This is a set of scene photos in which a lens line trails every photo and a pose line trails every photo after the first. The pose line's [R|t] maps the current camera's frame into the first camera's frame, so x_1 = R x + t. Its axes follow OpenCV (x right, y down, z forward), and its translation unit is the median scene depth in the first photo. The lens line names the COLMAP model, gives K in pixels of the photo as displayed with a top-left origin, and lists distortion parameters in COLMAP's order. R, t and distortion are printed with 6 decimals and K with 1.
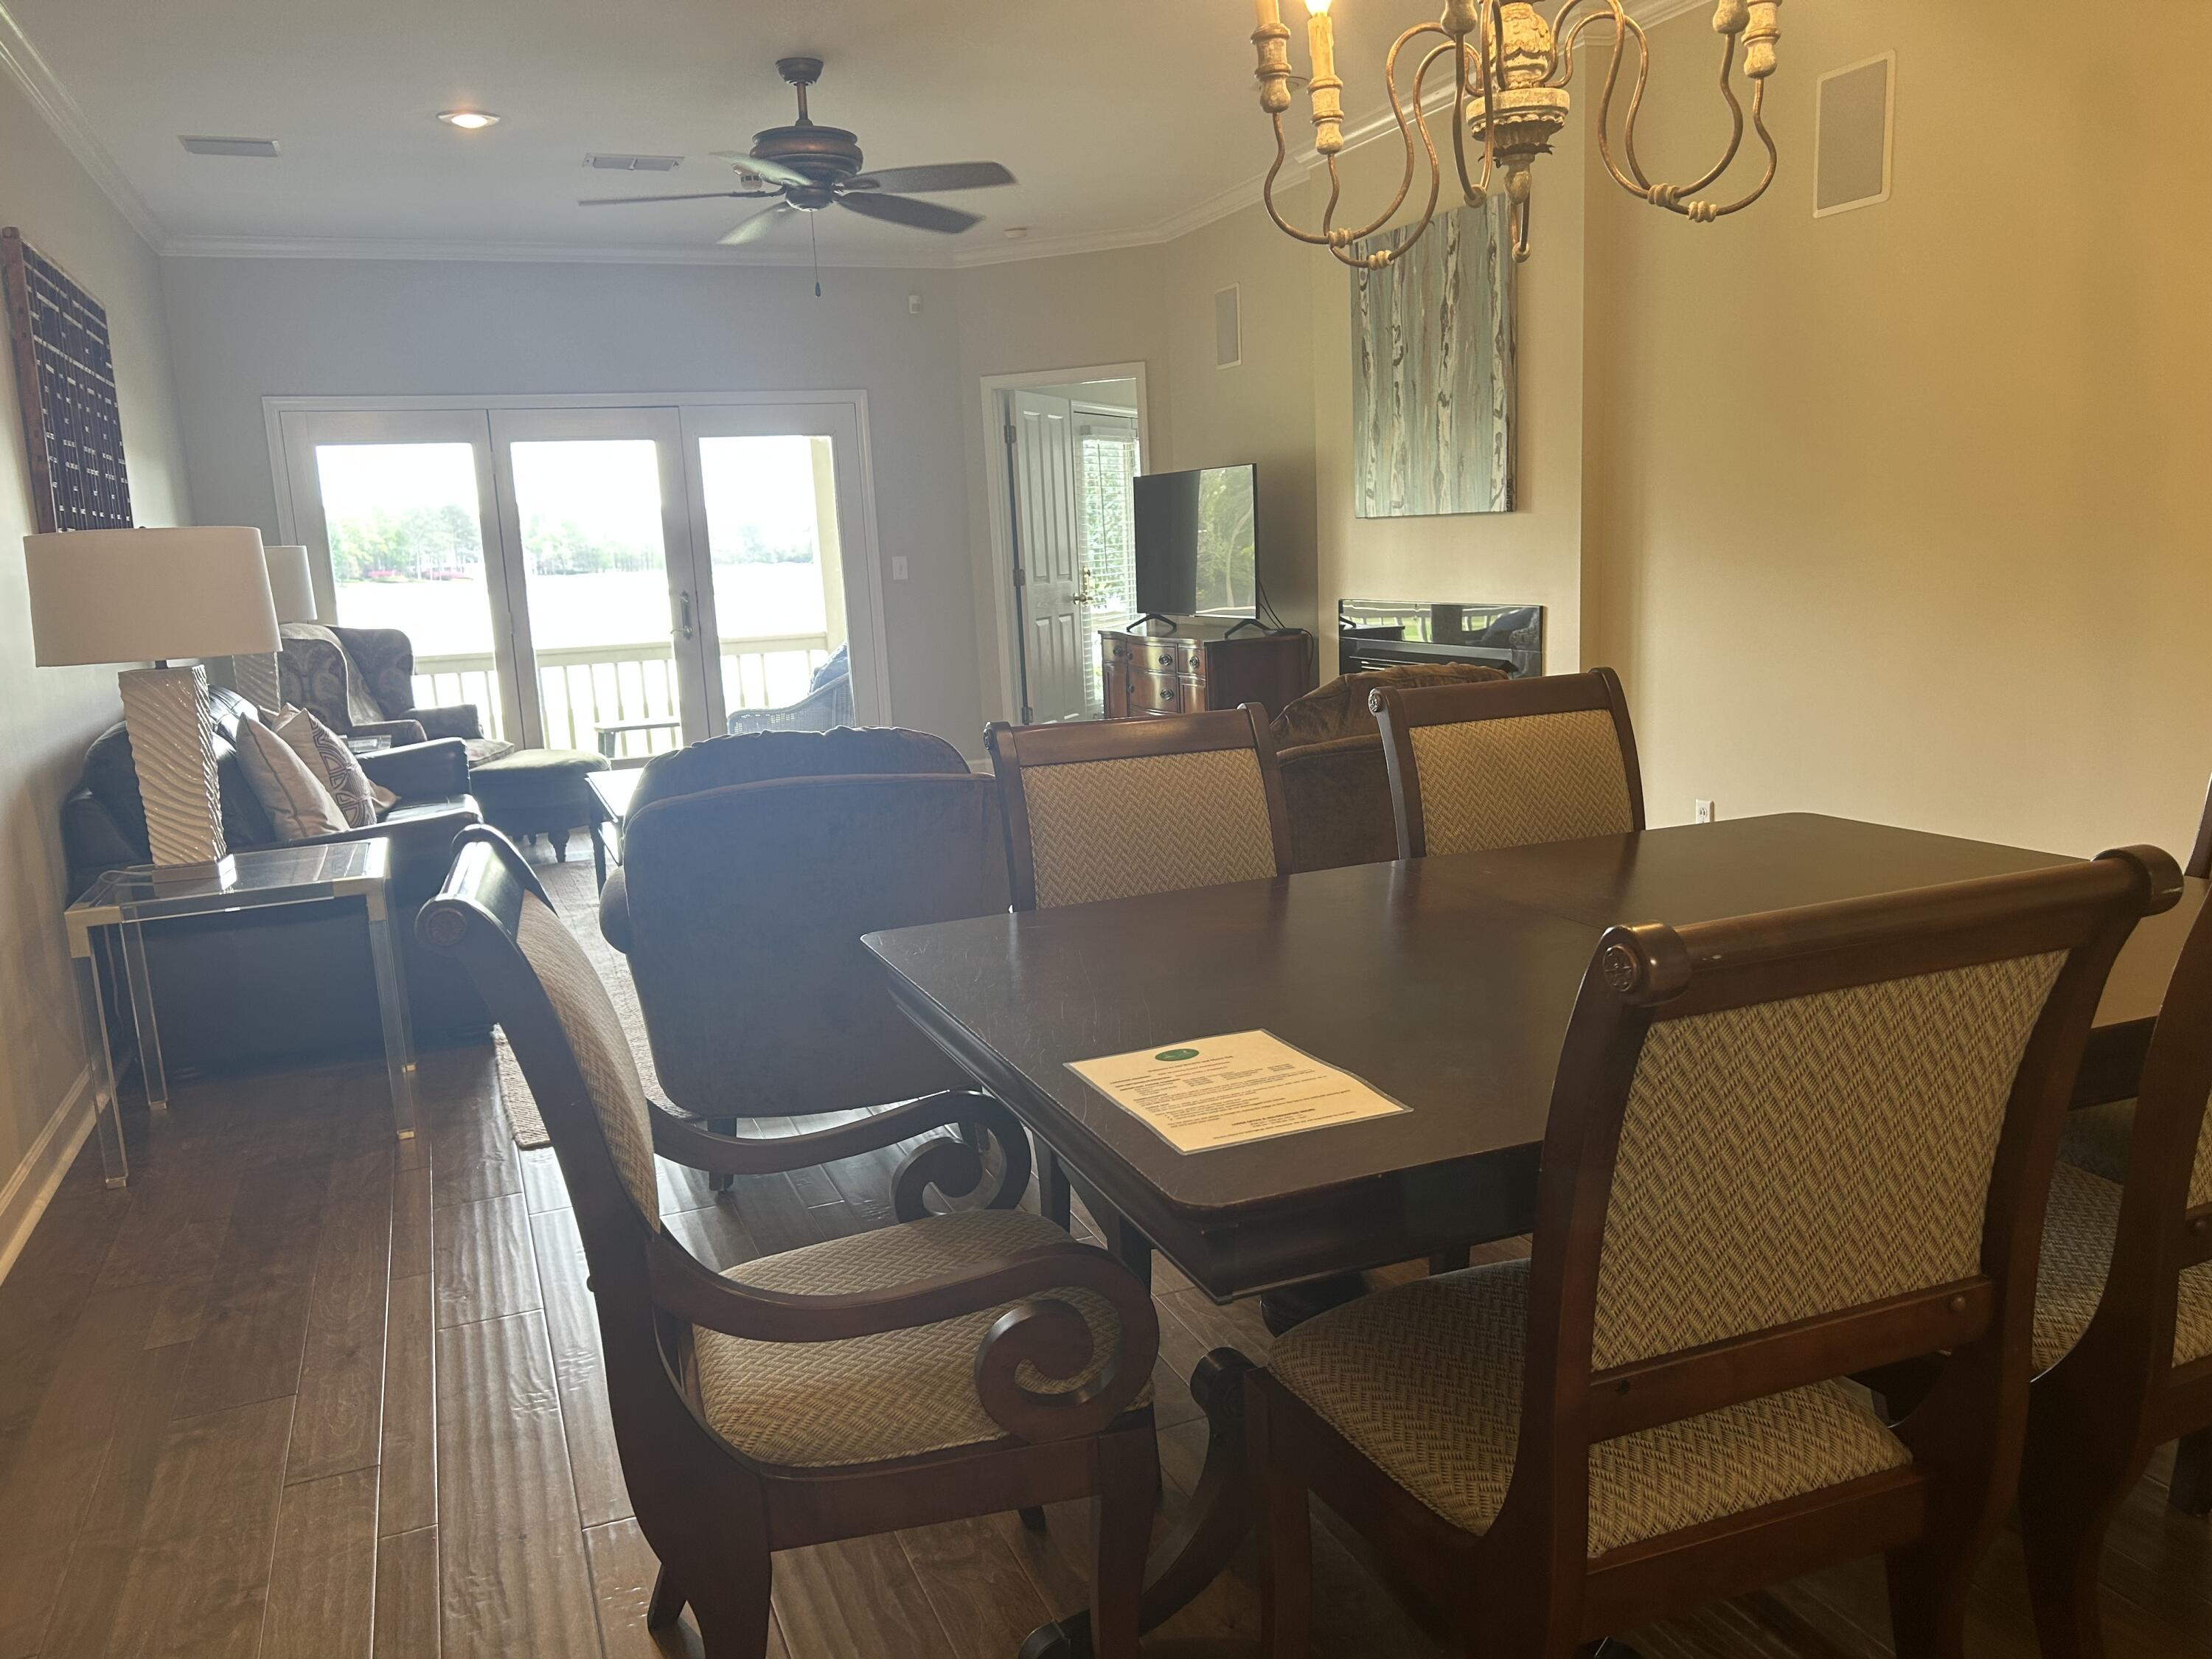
lens RADIAL K [[1655.6, 0, 1098.1], [0, 1655.6, 830.6], [0, 0, 1]] dist [0.069667, -0.080587]
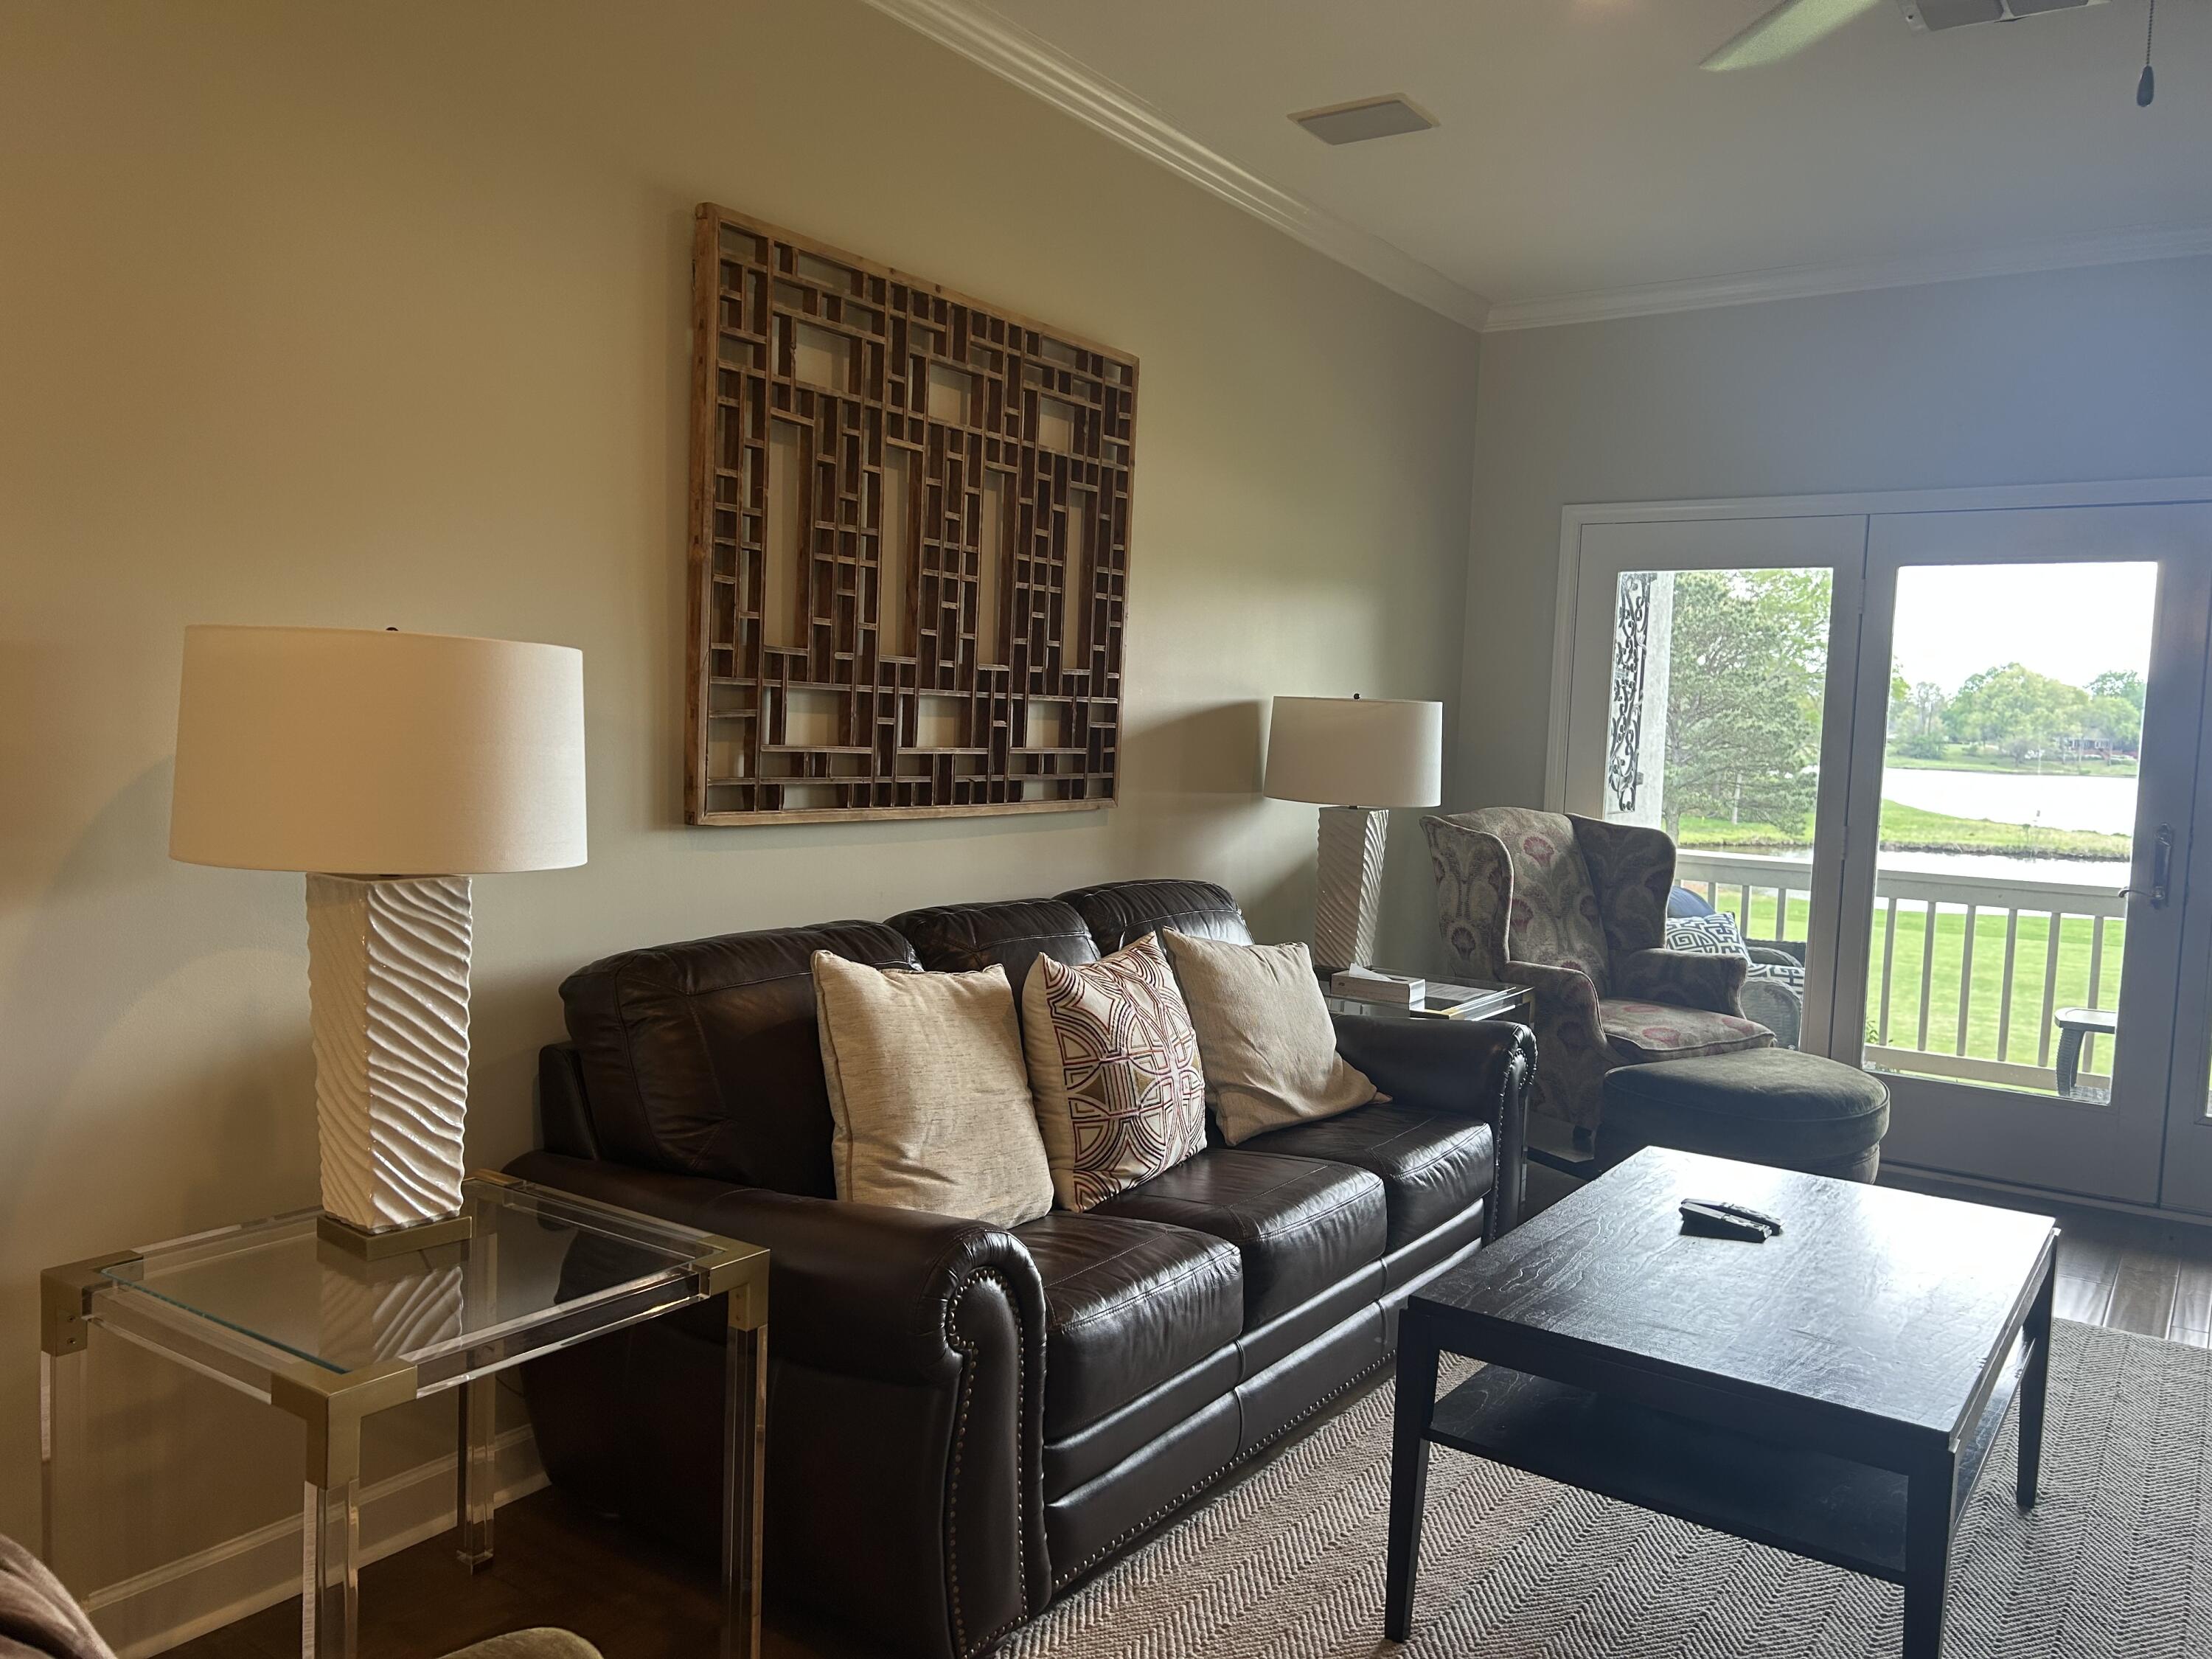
lens RADIAL K [[1655.6, 0, 1120.6], [0, 1655.6, 844.0], [0, 0, 1]] dist [0.069667, -0.080587]
pose [[0.556028, 0.131985, -0.820617, 0.025720], [-0.204776, 0.978631, 0.018649, -0.099223], [0.805543, 0.157673, 0.571173, 0.516290]]
